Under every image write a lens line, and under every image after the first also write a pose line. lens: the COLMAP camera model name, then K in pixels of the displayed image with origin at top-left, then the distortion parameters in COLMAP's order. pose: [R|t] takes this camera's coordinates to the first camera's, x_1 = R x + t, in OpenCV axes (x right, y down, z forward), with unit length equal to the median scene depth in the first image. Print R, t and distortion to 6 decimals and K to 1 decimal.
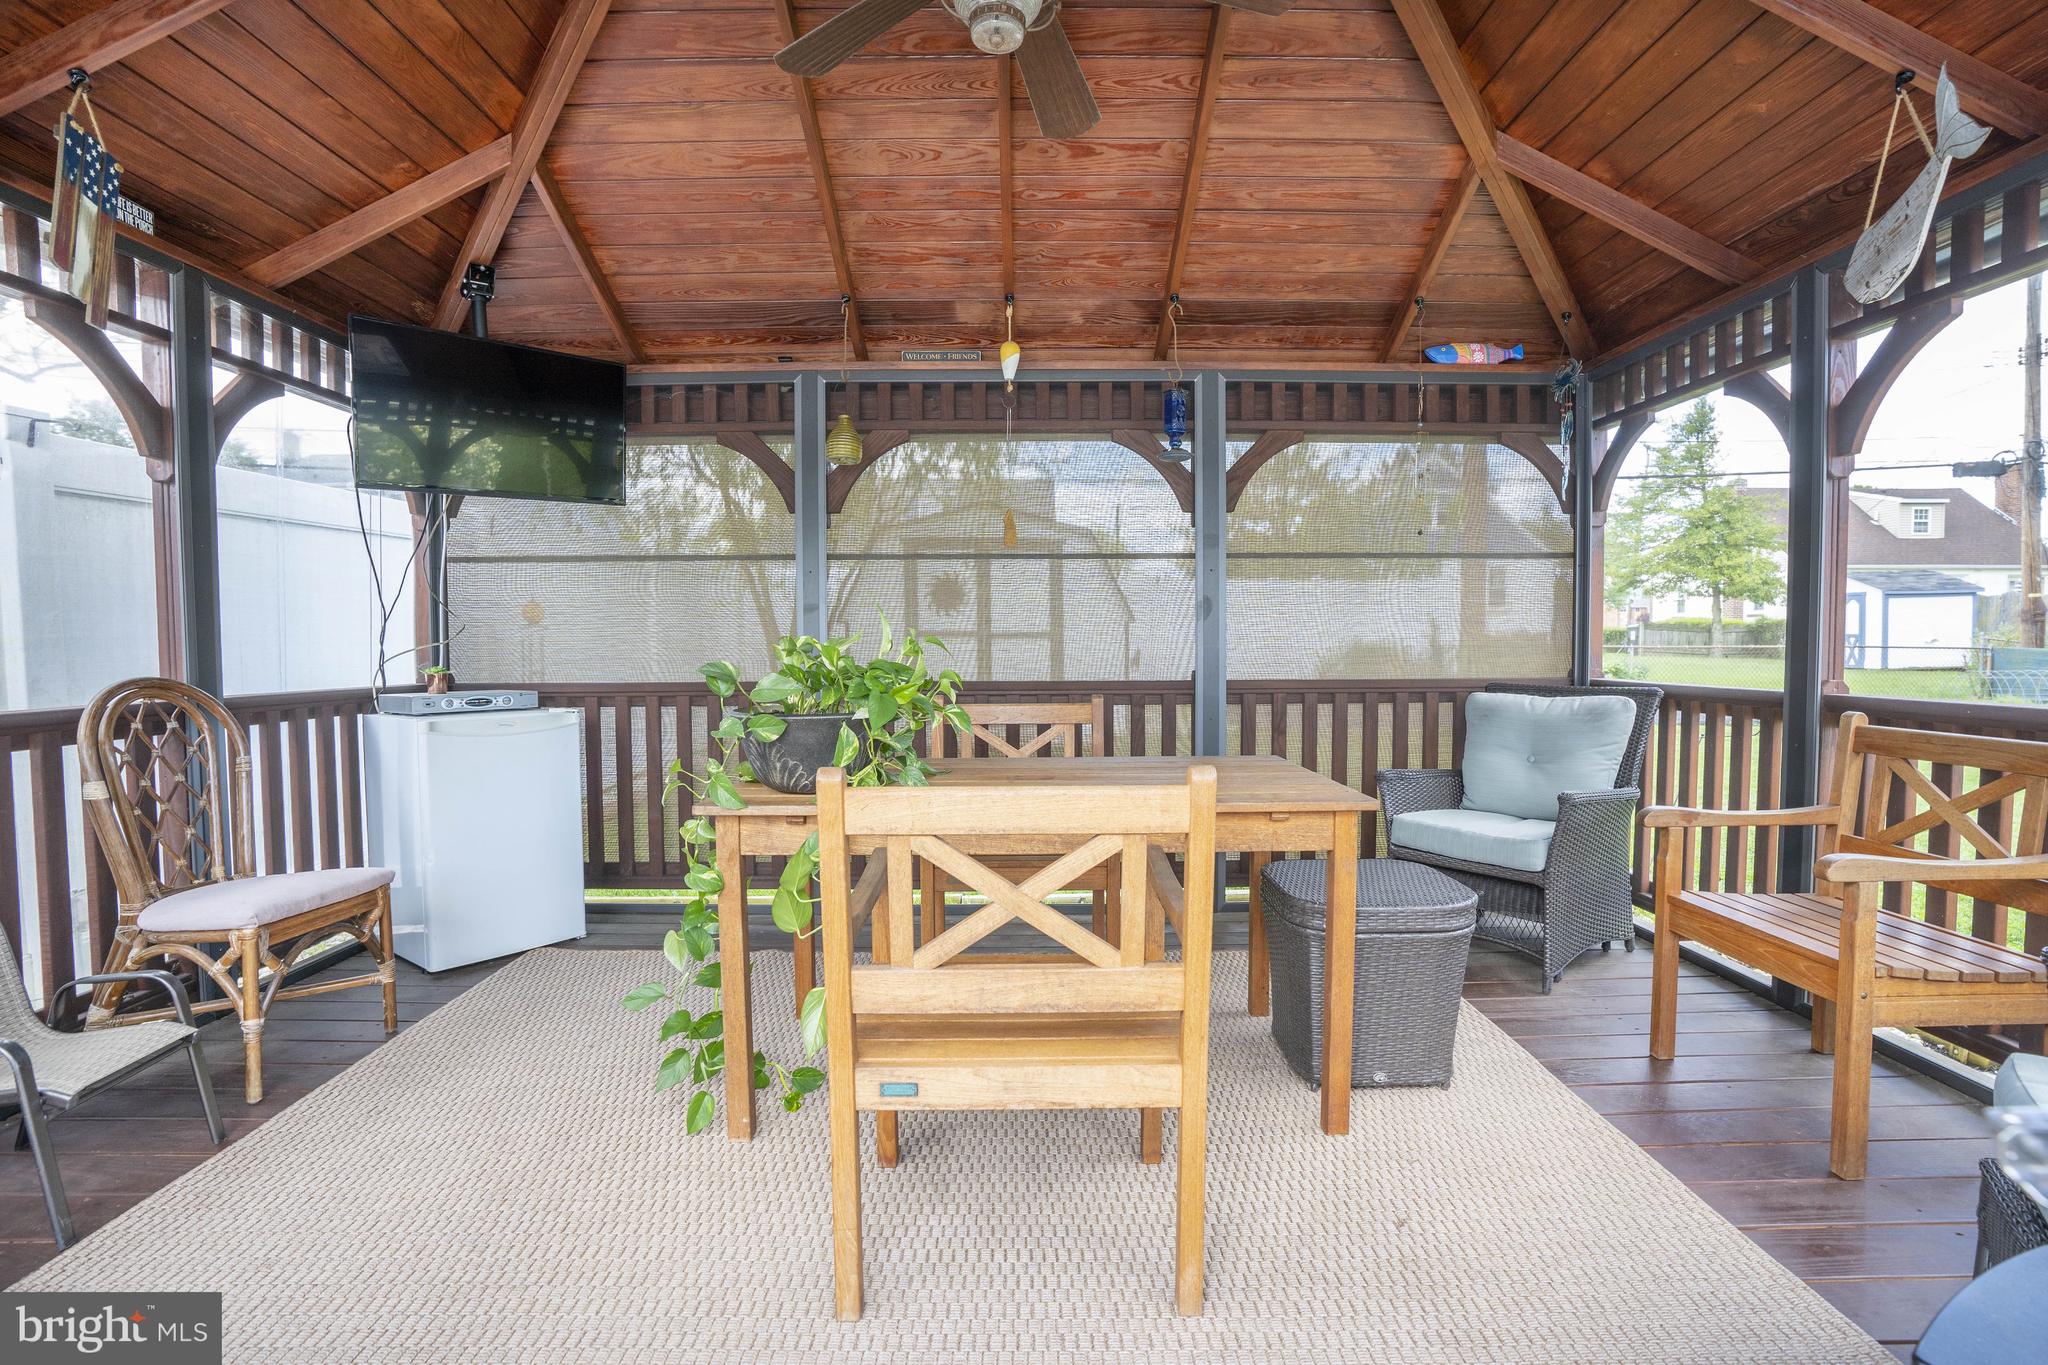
lens RADIAL K [[989.9, 0, 1033.3], [0, 989.9, 703.9], [0, 0, 1]] dist [0.001102, -0.000204]
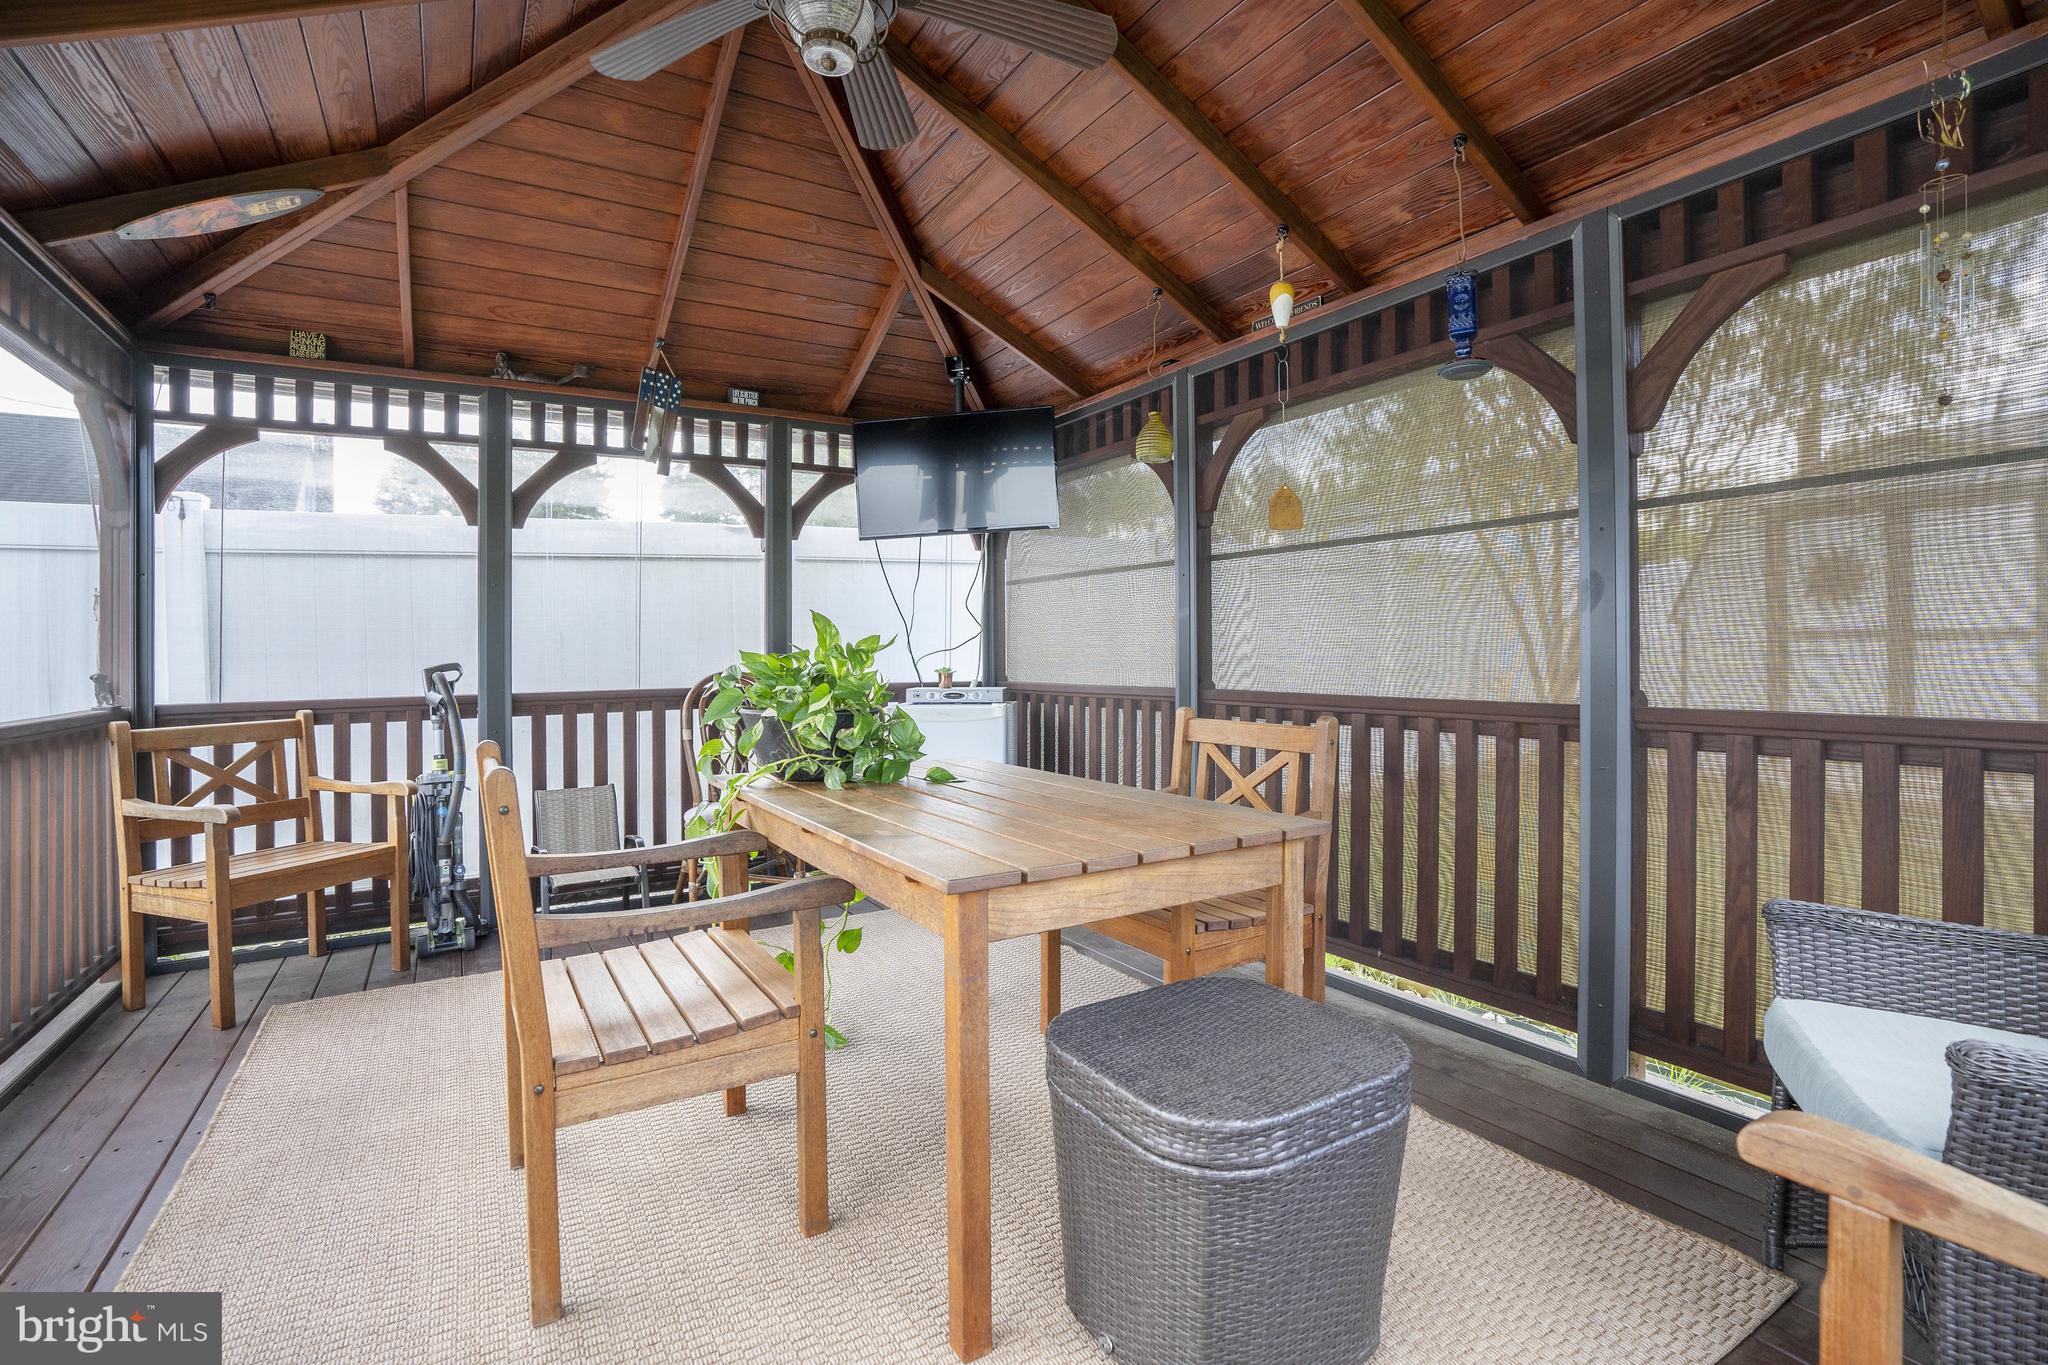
lens RADIAL K [[989.9, 0, 1033.3], [0, 989.9, 703.9], [0, 0, 1]] dist [0.001102, -0.000204]
pose [[0.520918, 0.043517, -0.852497, 0.724845], [-0.048915, 0.998580, 0.021084, -0.028655], [0.852204, 0.030717, 0.522307, 0.506024]]
